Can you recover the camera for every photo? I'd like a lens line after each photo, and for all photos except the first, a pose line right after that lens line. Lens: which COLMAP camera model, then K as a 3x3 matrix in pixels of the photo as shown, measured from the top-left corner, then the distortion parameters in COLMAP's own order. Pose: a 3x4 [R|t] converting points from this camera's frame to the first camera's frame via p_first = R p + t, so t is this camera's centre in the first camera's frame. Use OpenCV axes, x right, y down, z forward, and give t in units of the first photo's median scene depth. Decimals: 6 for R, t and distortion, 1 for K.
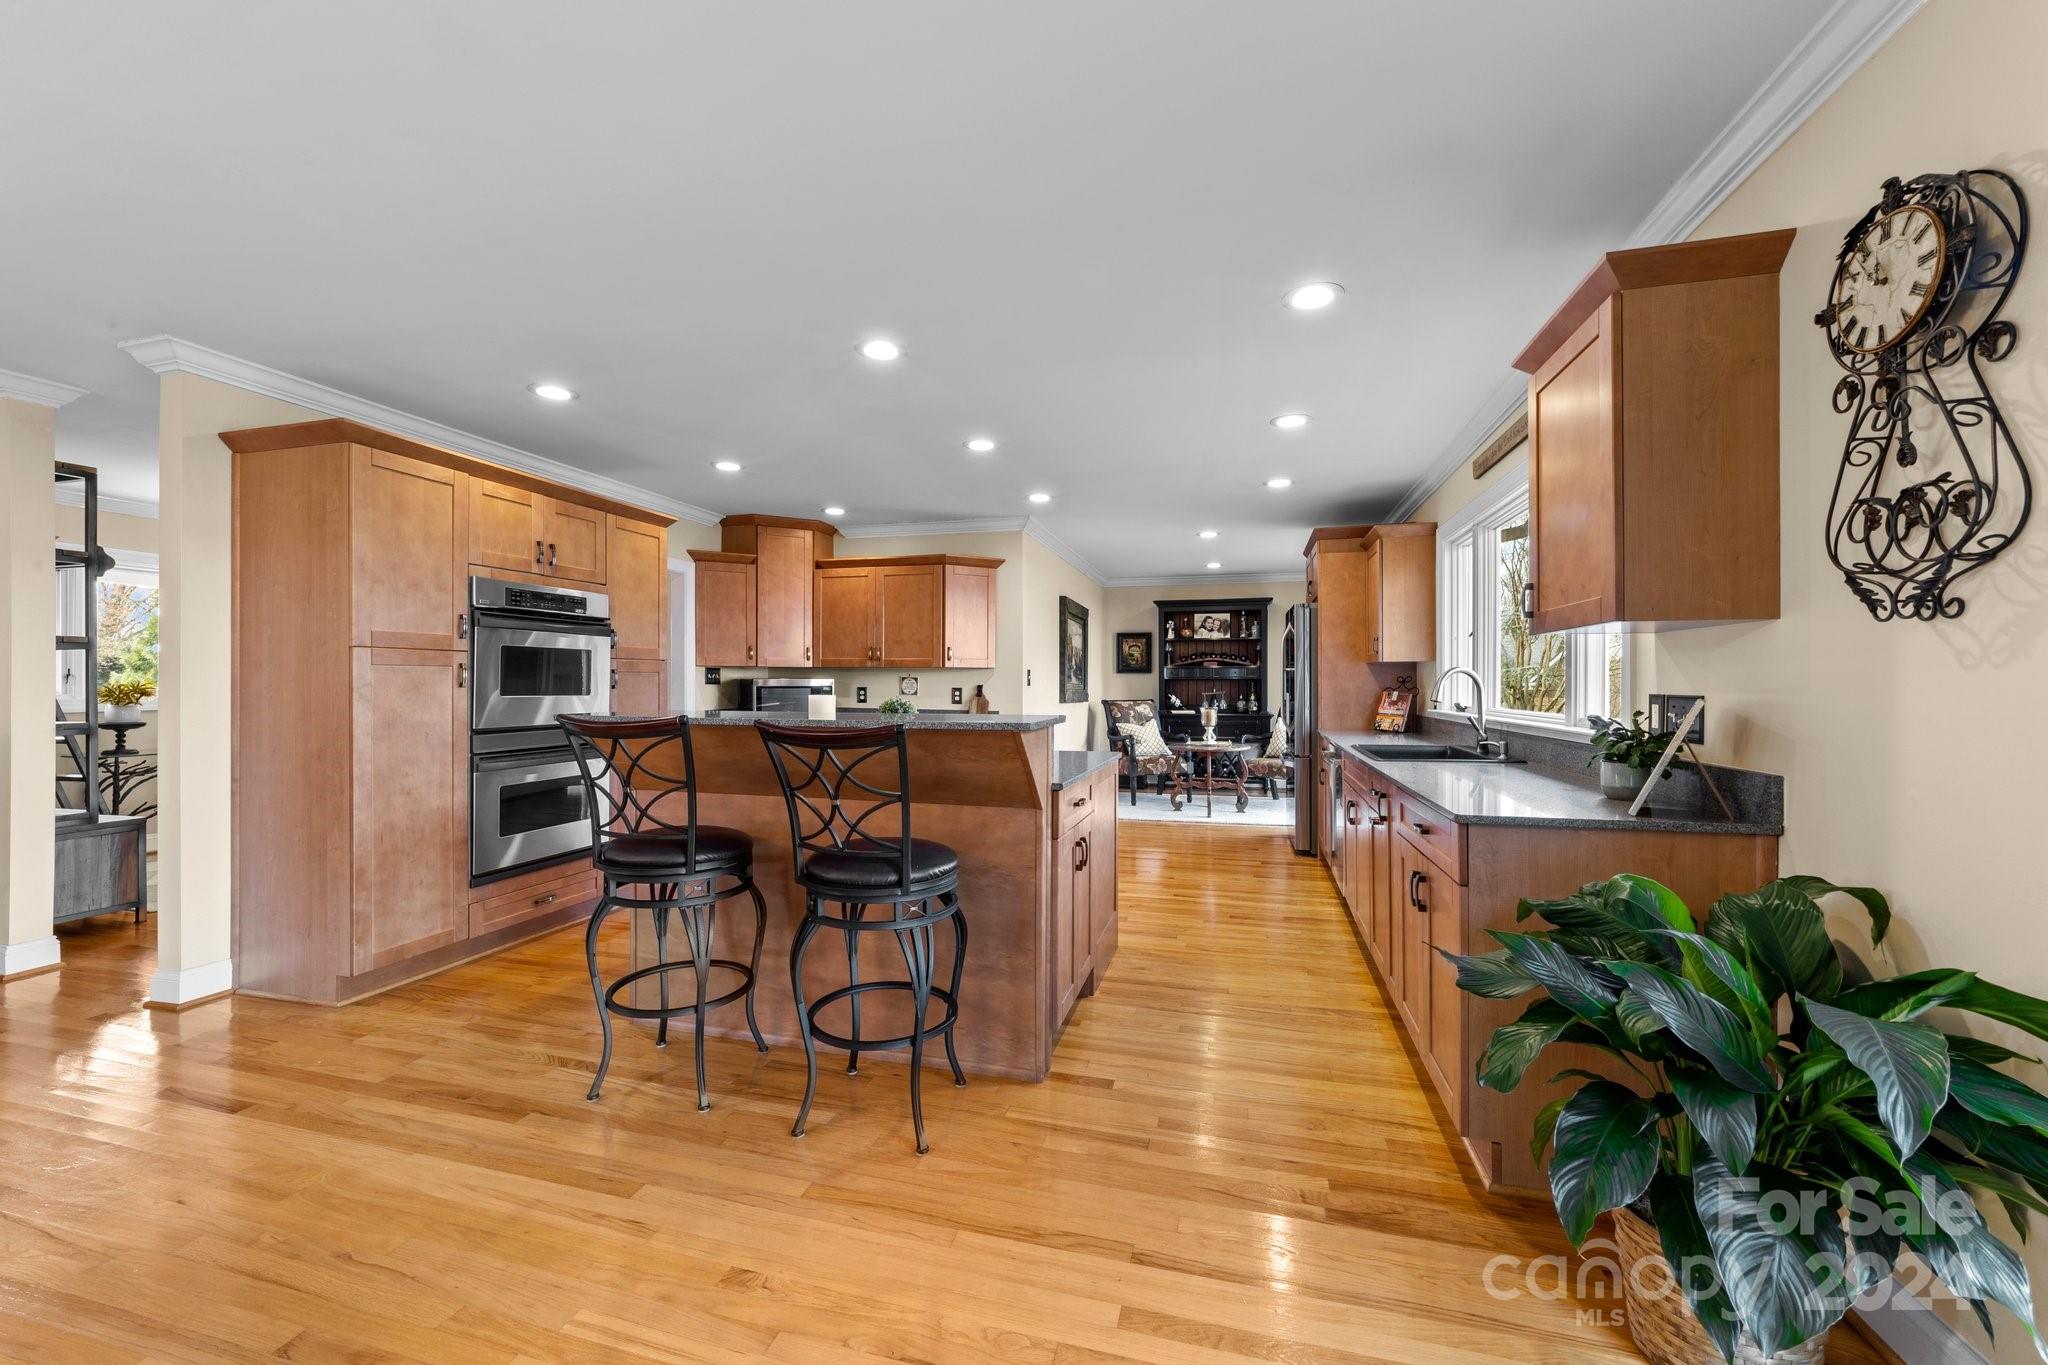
lens RADIAL K [[796.4, 0, 1023.7], [0, 796.4, 688.6], [0, 0, 1]] dist [-0.016831, 0.006704]
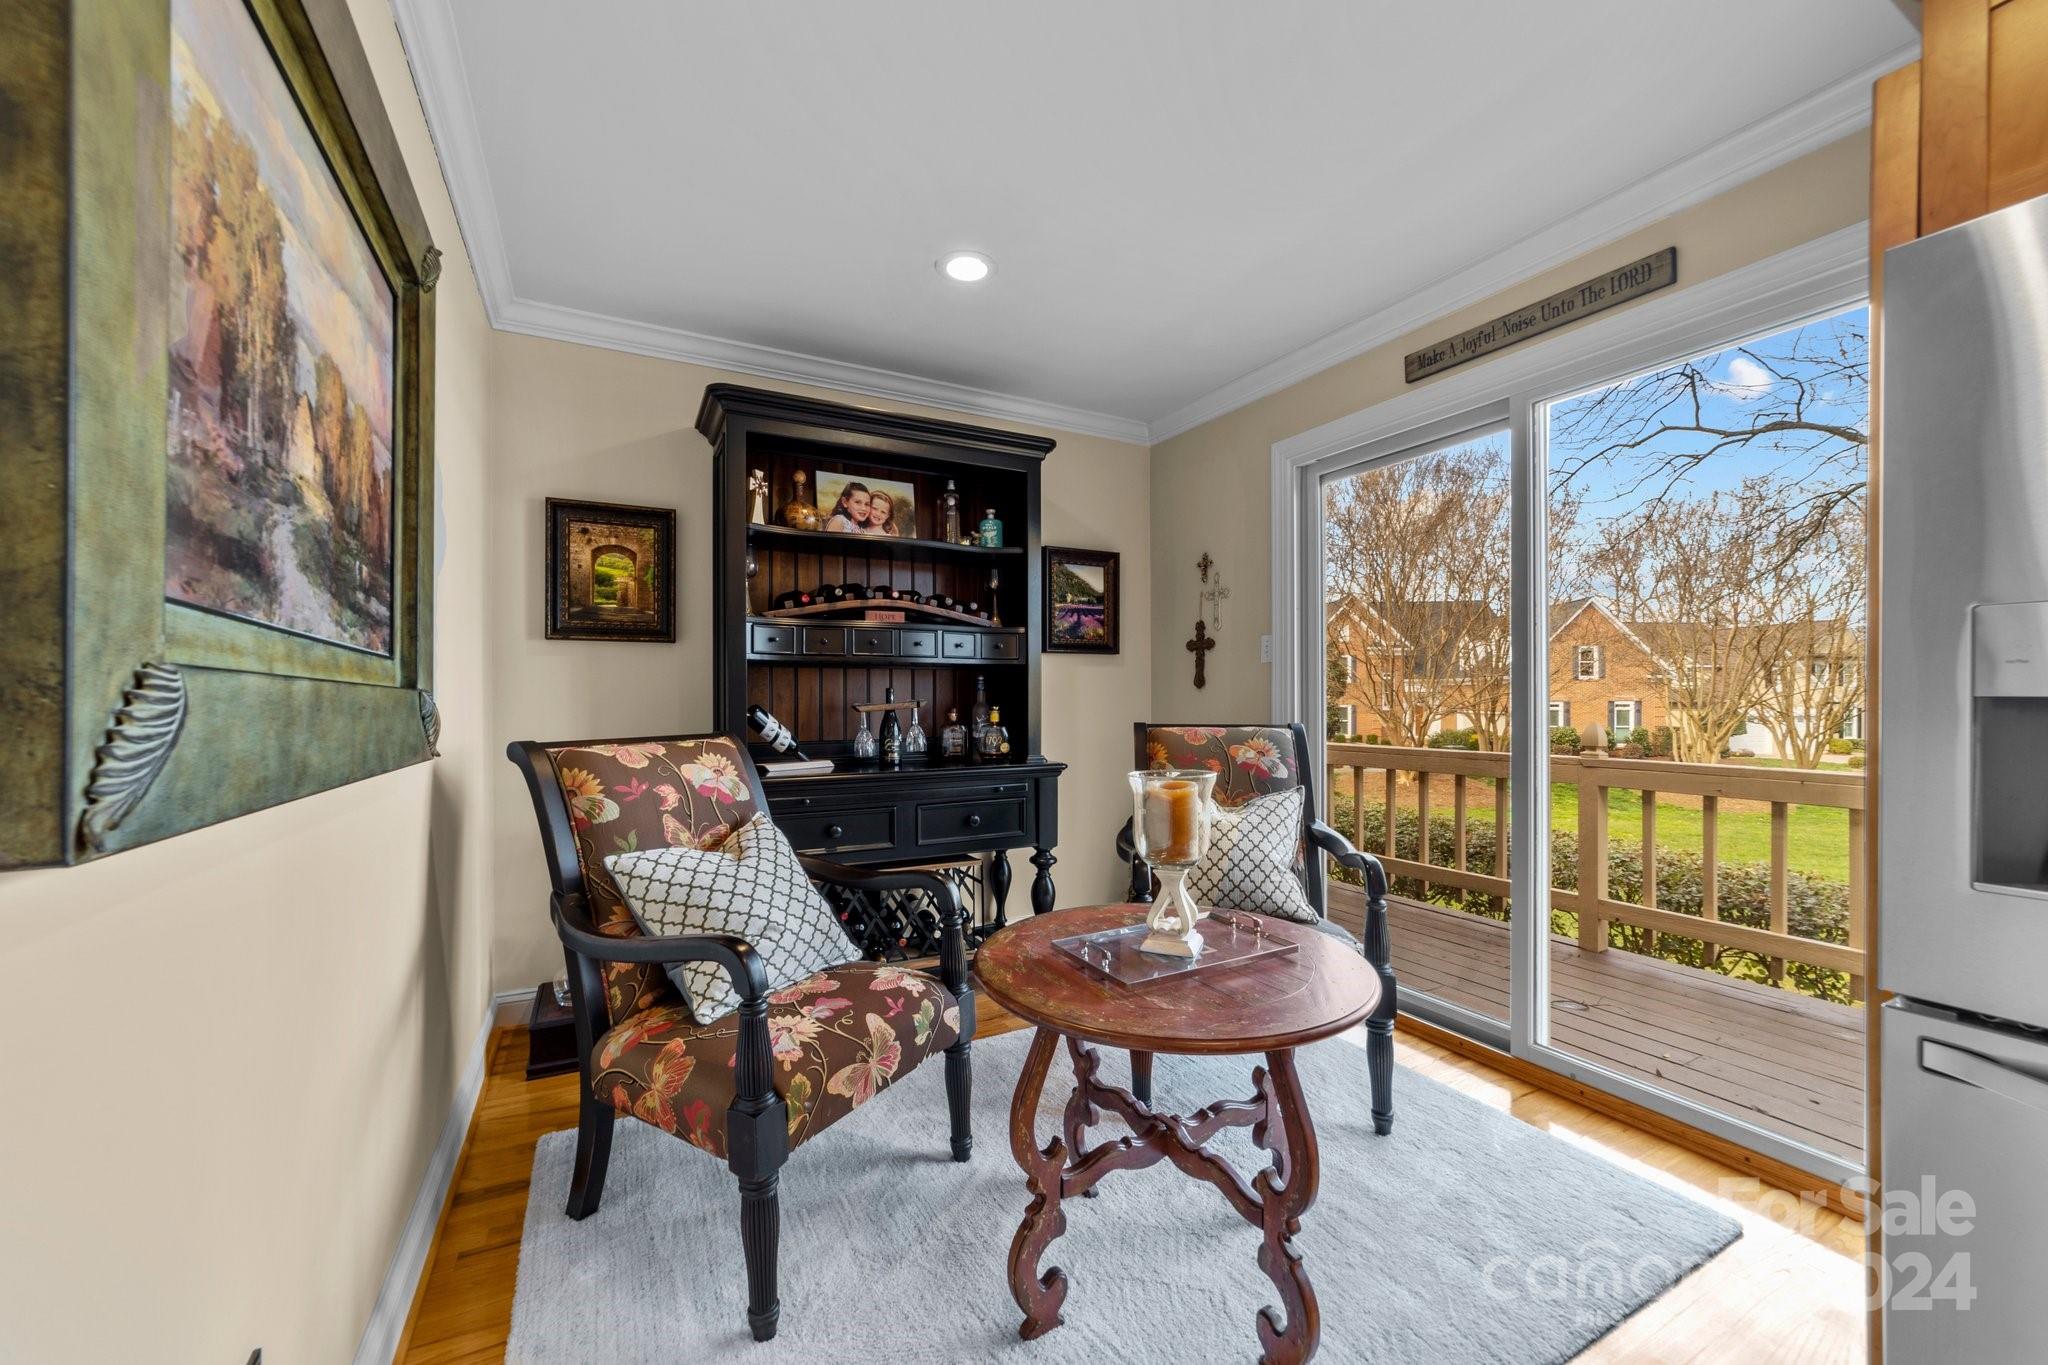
lens RADIAL K [[796.4, 0, 1023.7], [0, 796.4, 688.6], [0, 0, 1]] dist [-0.016831, 0.006704]
pose [[0.730514, 0.005311, 0.682877, 0.051350], [0.005847, 0.999884, -0.014032, 0.003546], [-0.682872, 0.014244, 0.730399, 0.712142]]
